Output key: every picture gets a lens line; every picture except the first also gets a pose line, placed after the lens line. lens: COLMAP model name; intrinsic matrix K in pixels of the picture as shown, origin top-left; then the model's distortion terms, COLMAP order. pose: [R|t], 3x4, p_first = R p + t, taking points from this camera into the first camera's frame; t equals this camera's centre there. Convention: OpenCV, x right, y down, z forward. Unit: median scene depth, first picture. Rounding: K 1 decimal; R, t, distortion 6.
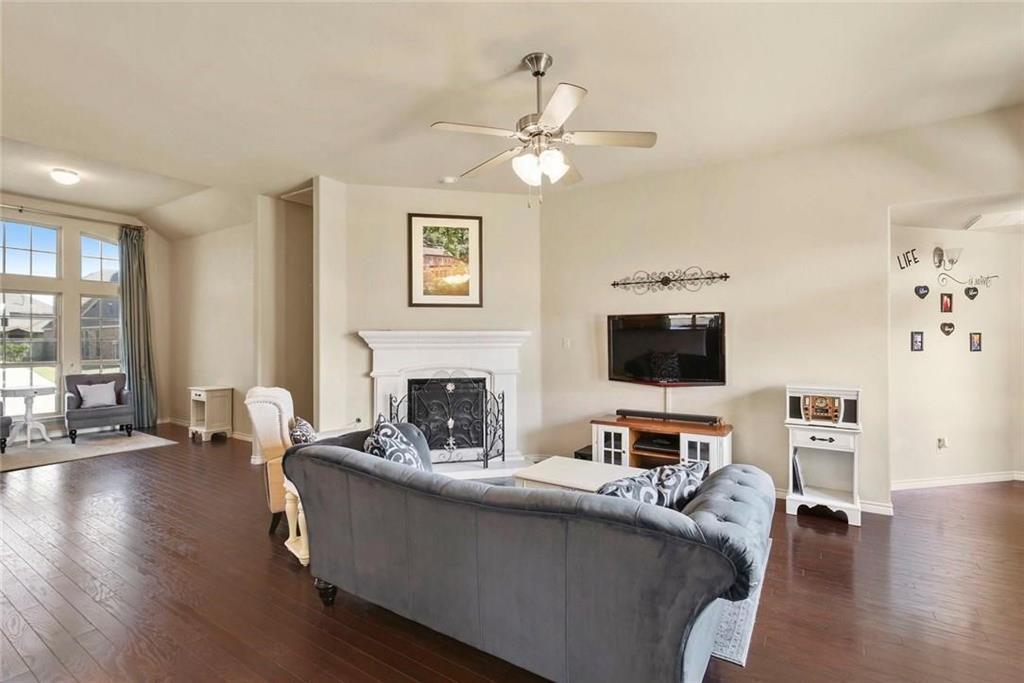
lens RADIAL K [[468.5, 0, 512.8], [0, 468.5, 340.8], [0, 0, 1]] dist [-0.002863, 0.000296]
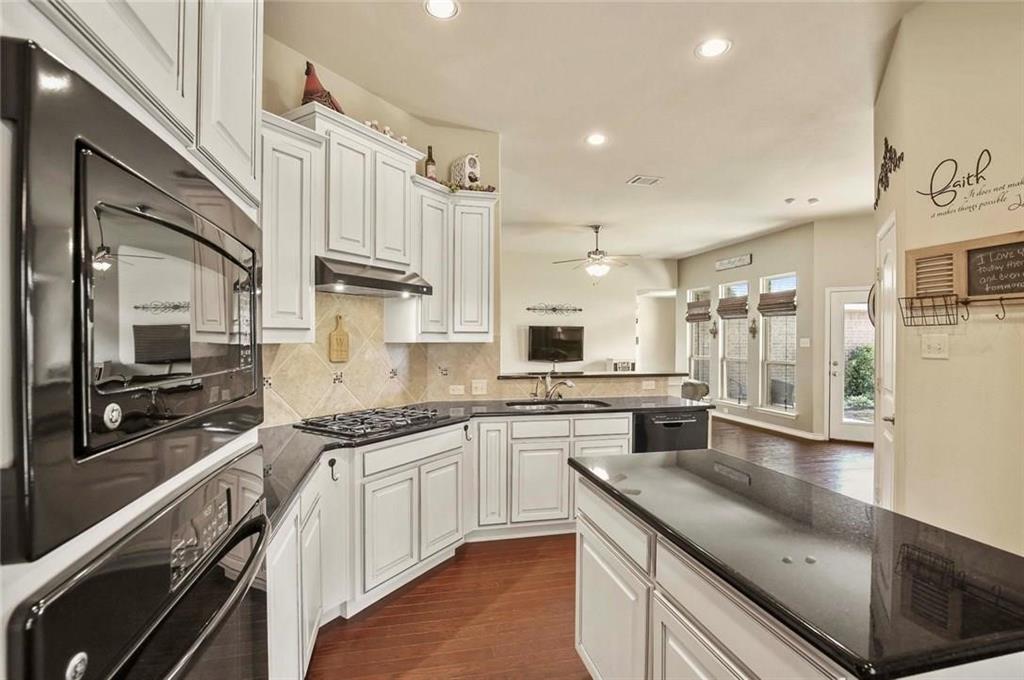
lens RADIAL K [[476.3, 0, 508.9], [0, 476.3, 340.9], [0, 0, 1]] dist [-0.005869, 0.000295]
pose [[0.693573, 0.002946, 0.720381, -1.145558], [-0.001953, 0.999996, -0.002210, 0.008548], [-0.720384, 0.000126, 0.693575, -0.229901]]
